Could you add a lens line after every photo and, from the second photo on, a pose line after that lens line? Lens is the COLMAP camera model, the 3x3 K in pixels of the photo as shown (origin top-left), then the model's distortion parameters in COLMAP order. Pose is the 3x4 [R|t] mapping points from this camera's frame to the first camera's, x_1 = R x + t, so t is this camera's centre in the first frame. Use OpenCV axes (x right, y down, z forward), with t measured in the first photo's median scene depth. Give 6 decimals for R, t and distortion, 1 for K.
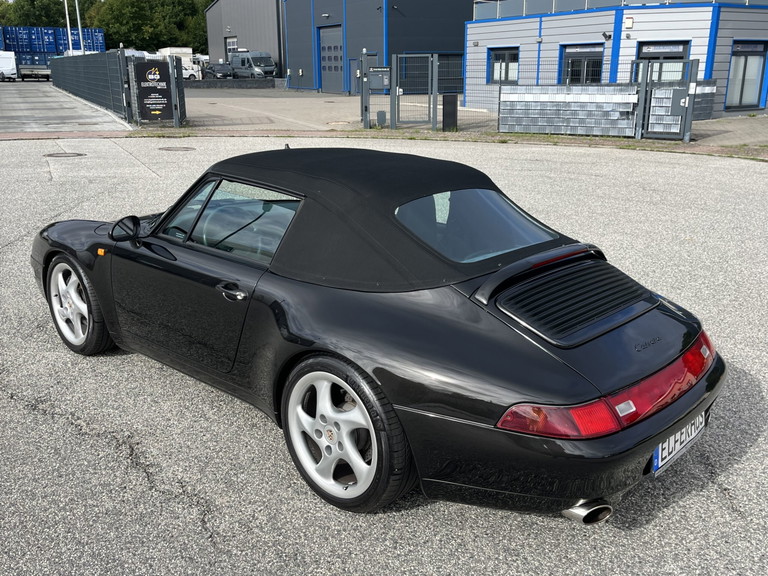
lens RADIAL K [[725.3, 0, 366.6], [0, 725.3, 284.0], [0, 0, 1]] dist [0.024293, 0.000000]
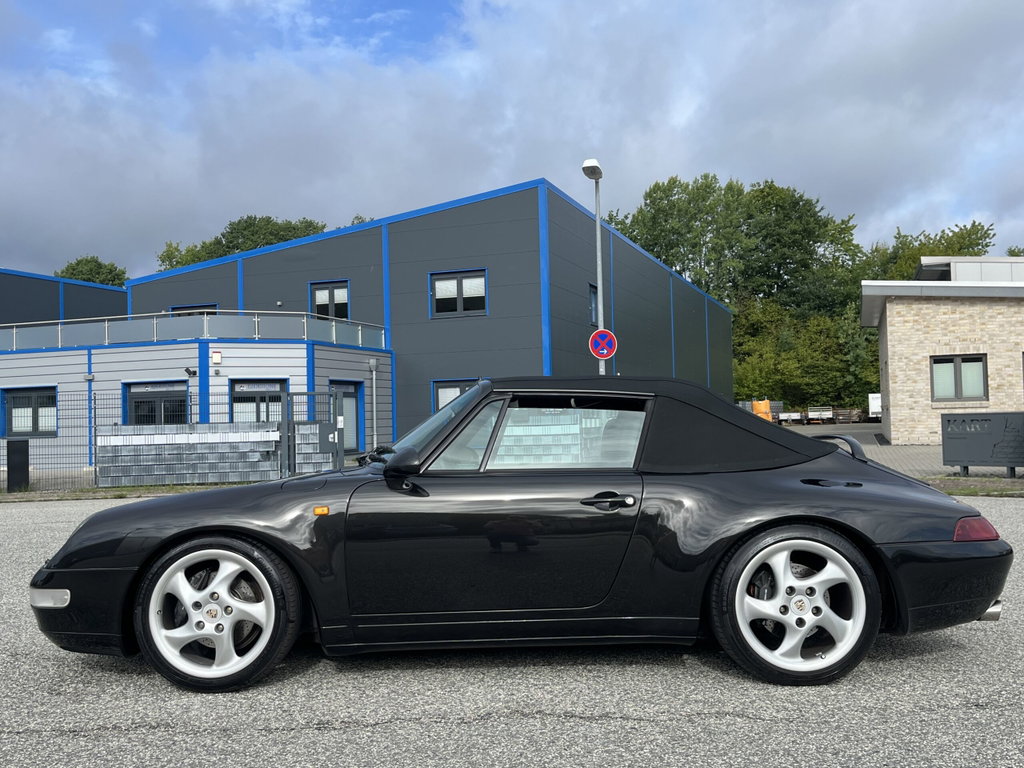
lens RADIAL K [[967.0, 0, 513.8], [0, 967.0, 378.7], [0, 0, 1]] dist [0.024293, 0.000000]
pose [[0.733948, 0.016800, 0.678998, -0.191382], [0.214008, 0.943053, -0.254660, 0.025930], [-0.644609, 0.332219, 0.688556, 0.036042]]
